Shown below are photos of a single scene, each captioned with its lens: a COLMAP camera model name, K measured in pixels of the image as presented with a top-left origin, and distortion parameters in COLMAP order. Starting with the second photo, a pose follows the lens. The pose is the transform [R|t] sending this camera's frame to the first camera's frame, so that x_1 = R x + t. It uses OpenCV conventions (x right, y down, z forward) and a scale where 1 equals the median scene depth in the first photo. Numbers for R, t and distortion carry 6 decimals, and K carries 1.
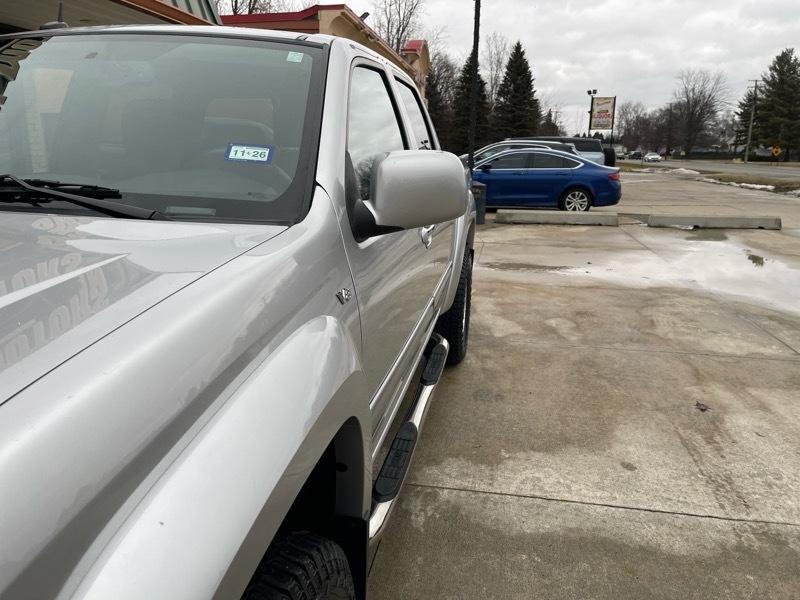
lens RADIAL K [[602.8, 0, 403.9], [0, 602.8, 302.3], [0, 0, 1]] dist [0.072589, -0.092841]
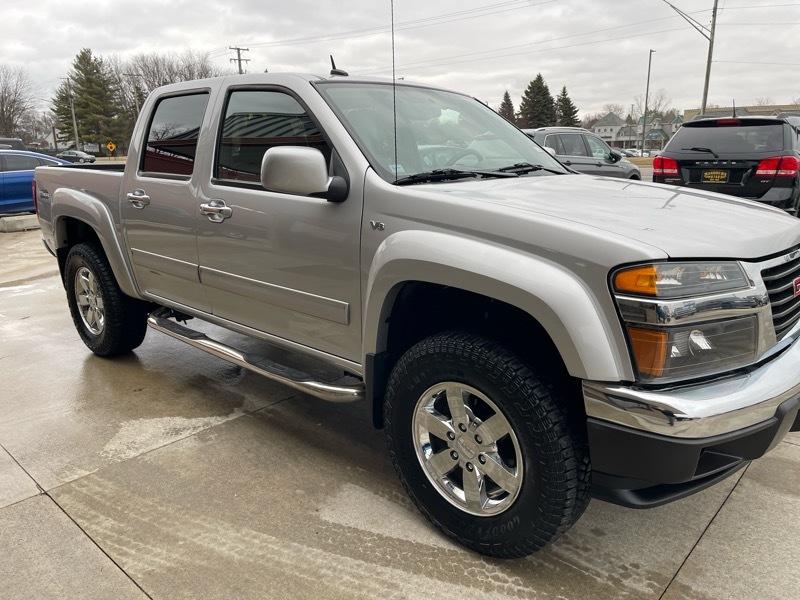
lens RADIAL K [[602.8, 0, 406.9], [0, 602.8, 284.2], [0, 0, 1]] dist [0.072589, -0.092841]
pose [[0.530776, -0.210422, 0.820975, -0.809962], [0.228459, 0.968353, 0.100493, -0.029649], [-0.816140, 0.134220, 0.562051, 0.048812]]
